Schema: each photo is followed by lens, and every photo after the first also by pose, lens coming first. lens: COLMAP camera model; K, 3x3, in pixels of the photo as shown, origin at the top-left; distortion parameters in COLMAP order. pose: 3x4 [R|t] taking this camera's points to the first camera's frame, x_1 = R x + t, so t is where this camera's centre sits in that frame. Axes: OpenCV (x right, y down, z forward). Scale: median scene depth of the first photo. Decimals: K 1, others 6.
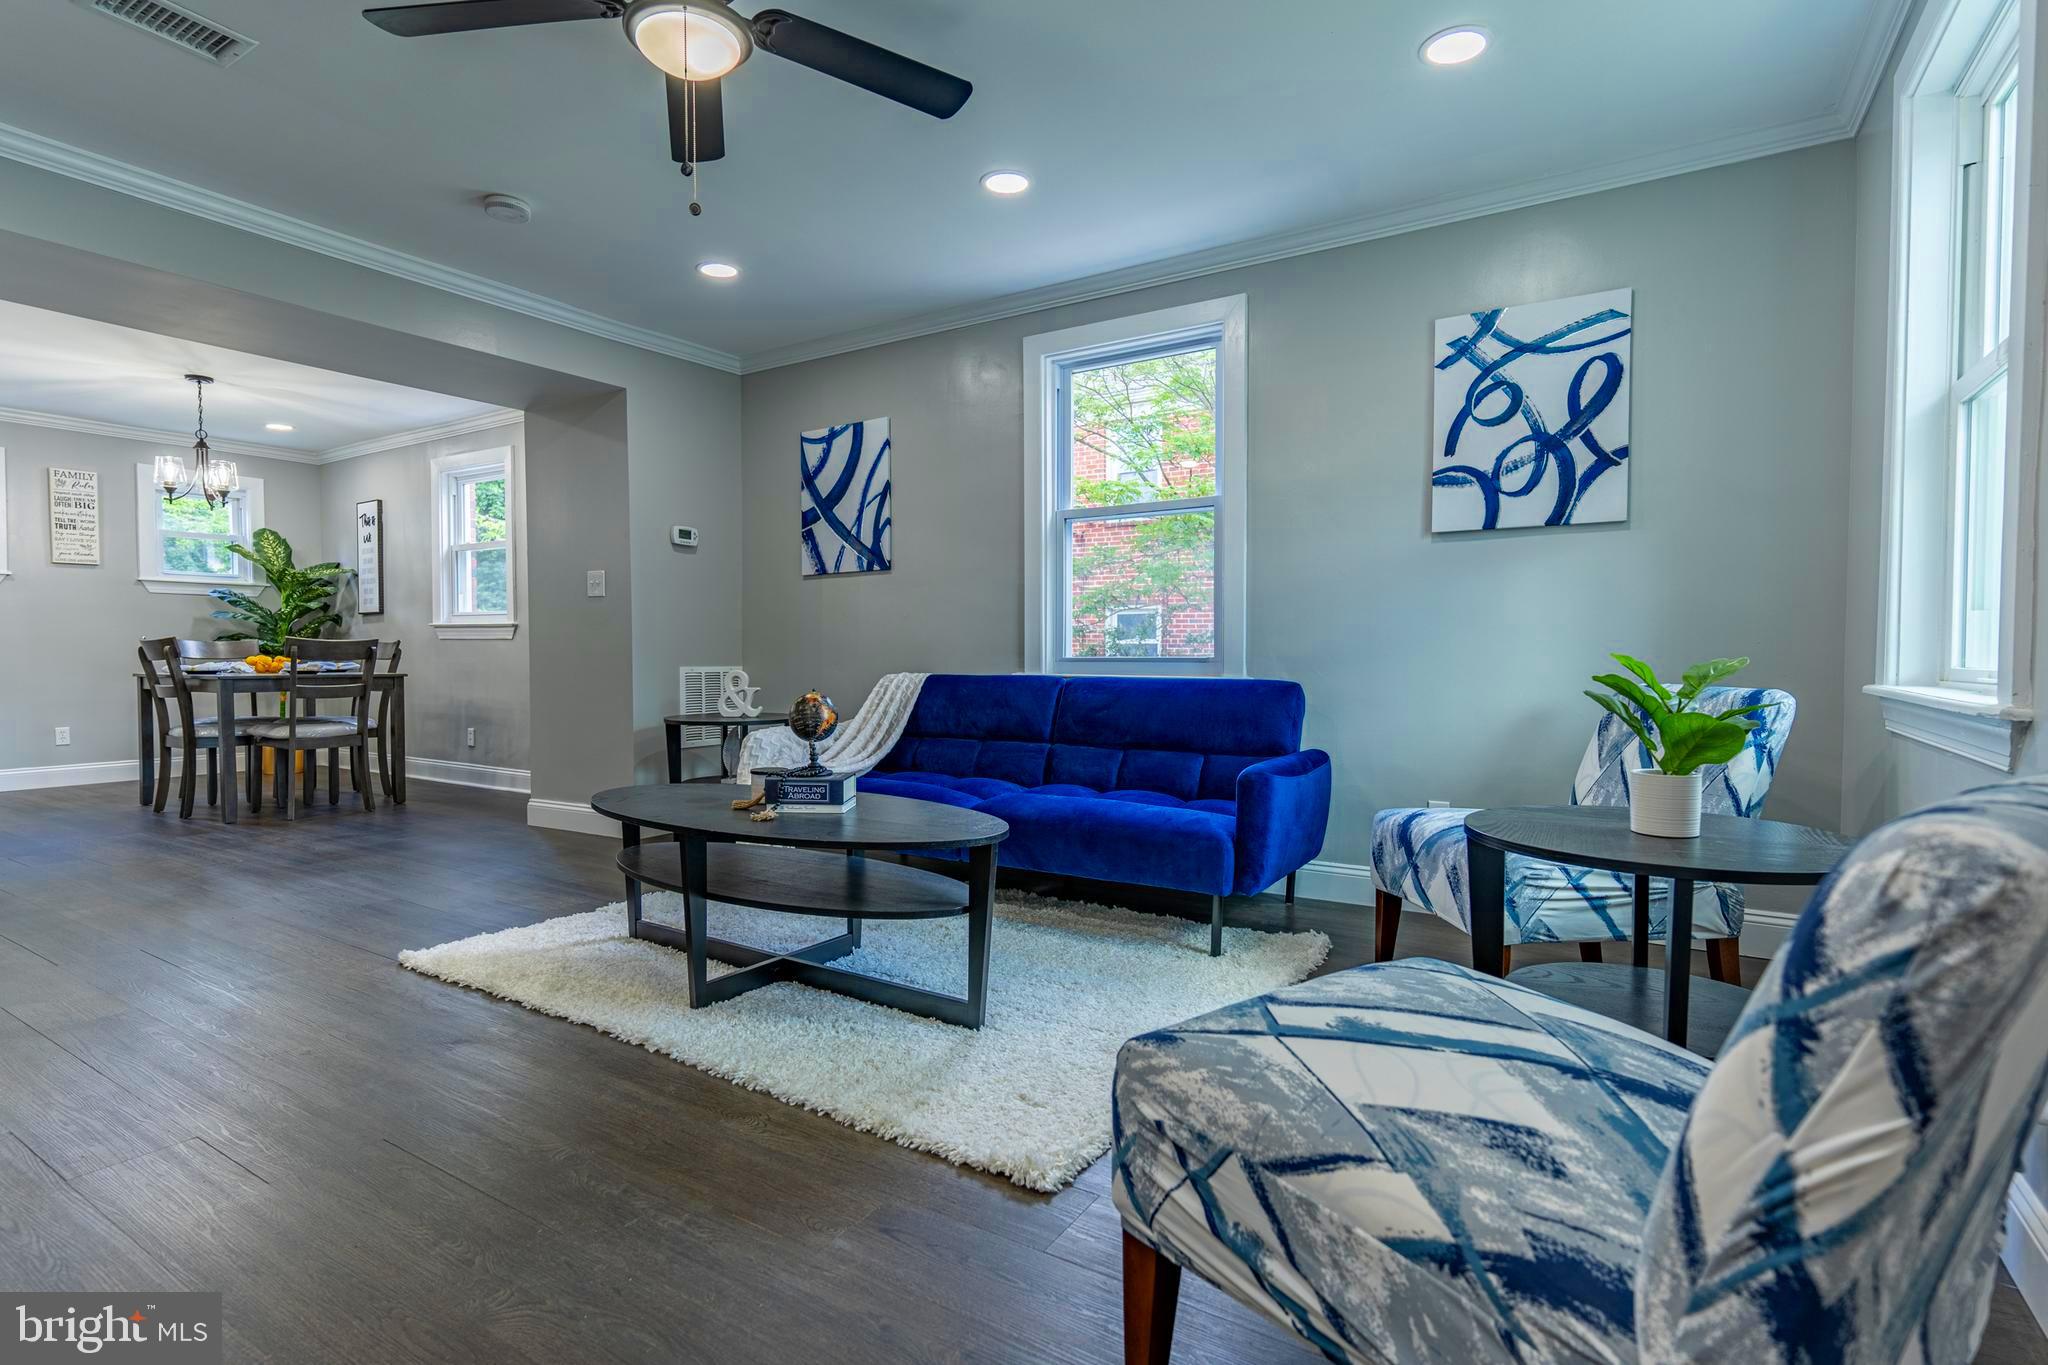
lens RADIAL K [[991.6, 0, 1015.4], [0, 991.6, 684.9], [0, 0, 1]] dist [0.000513, 0.002378]
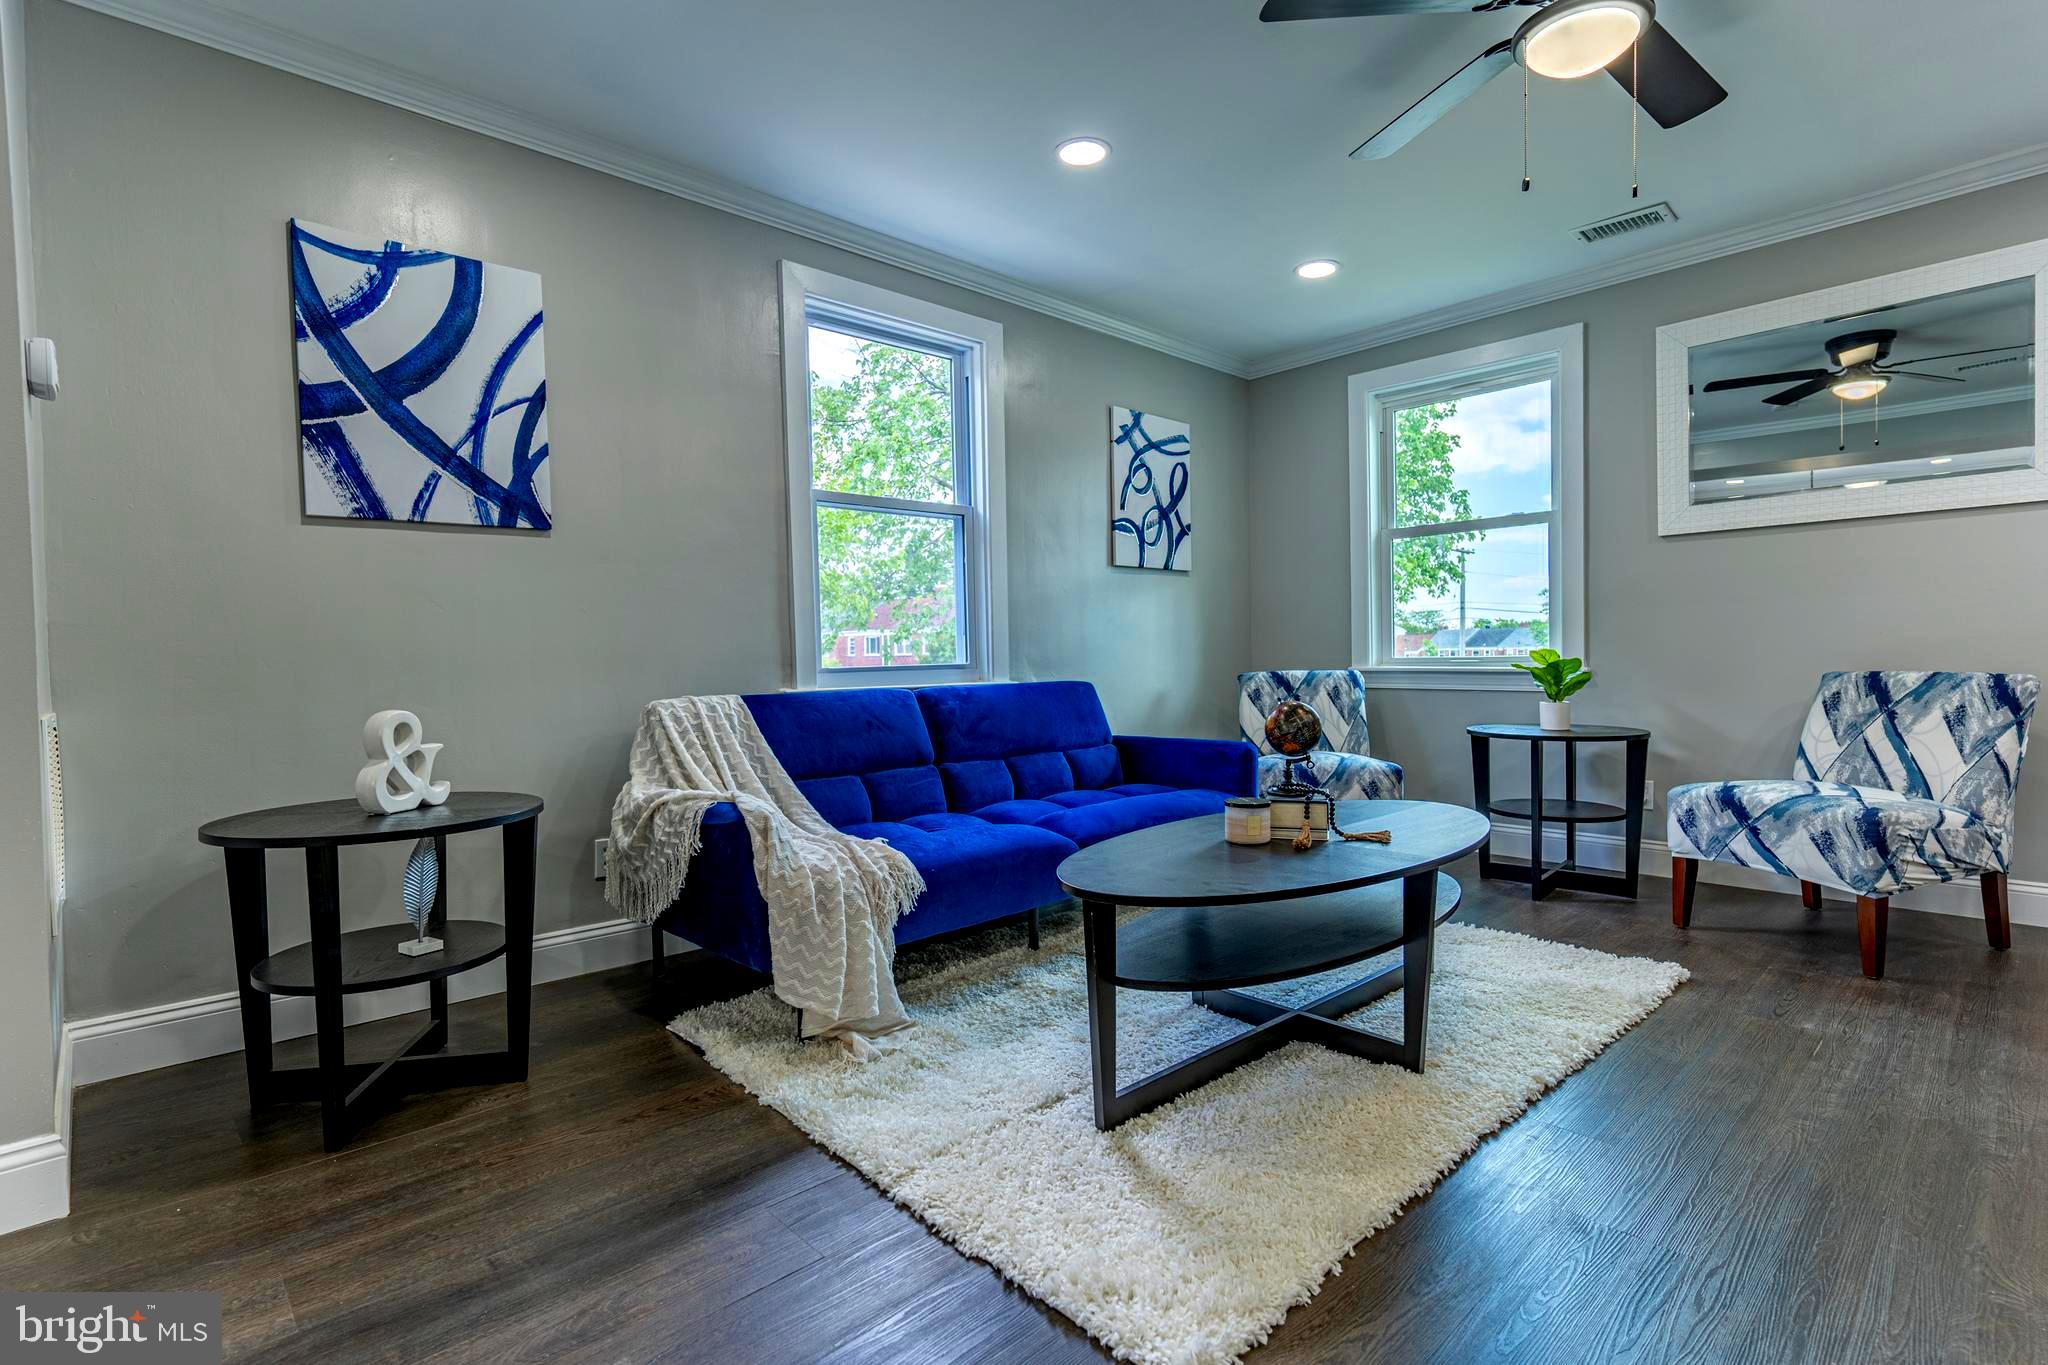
lens RADIAL K [[991.6, 0, 1022.6], [0, 991.6, 674.5], [0, 0, 1]] dist [0.000513, 0.002378]
pose [[0.233739, -0.020664, 0.972080, -0.802933], [0.055897, 0.998406, 0.007783, -0.022726], [-0.970691, 0.052517, 0.234522, 0.732388]]
